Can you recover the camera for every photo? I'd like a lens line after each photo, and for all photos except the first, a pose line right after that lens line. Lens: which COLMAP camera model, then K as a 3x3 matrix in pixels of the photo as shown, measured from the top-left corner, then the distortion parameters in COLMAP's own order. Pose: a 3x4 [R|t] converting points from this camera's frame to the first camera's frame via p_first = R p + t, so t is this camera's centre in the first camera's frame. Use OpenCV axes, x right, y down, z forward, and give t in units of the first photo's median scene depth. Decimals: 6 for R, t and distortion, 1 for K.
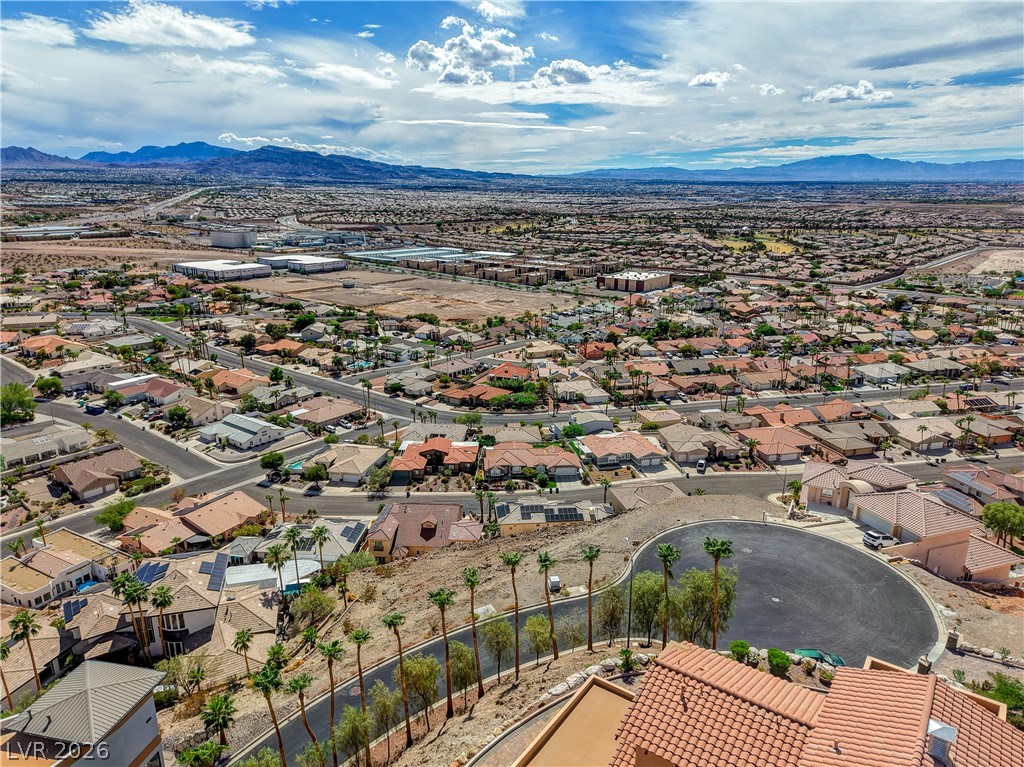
lens RADIAL K [[683.7, 0, 510.6], [0, 683.7, 389.0], [0, 0, 1]] dist [0.043941, -0.039727]
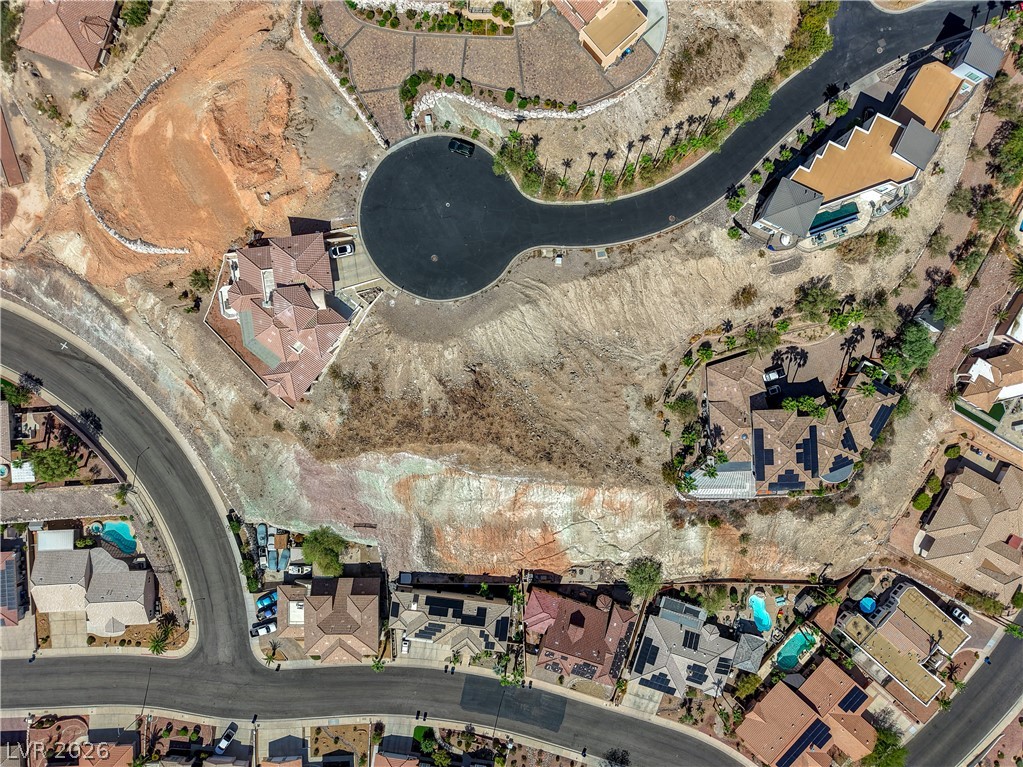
lens RADIAL K [[682.1, 0, 511.5], [0, 682.1, 383.5], [0, 0, 1]] dist [0.092689, -0.144101]
pose [[-0.976397, -0.215906, -0.005774, 0.020063], [0.056937, -0.283093, 0.957401, -0.235133], [-0.208343, 0.934475, 0.288705, 0.136201]]
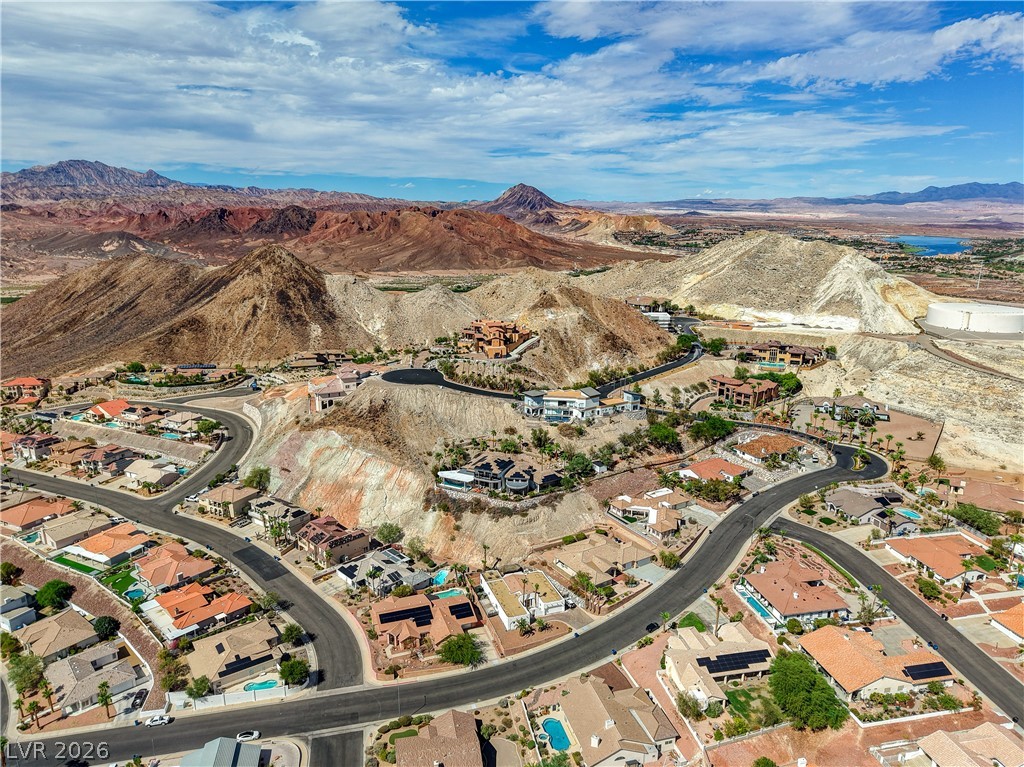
lens RADIAL K [[682.8, 0, 512.0], [0, 682.8, 383.5], [0, 0, 1]] dist [0.092689, -0.144101]
pose [[-0.758428, -0.165685, 0.630346, -0.472019], [0.180432, 0.875973, 0.447343, -0.248873], [-0.626284, 0.453012, -0.634467, 0.552720]]
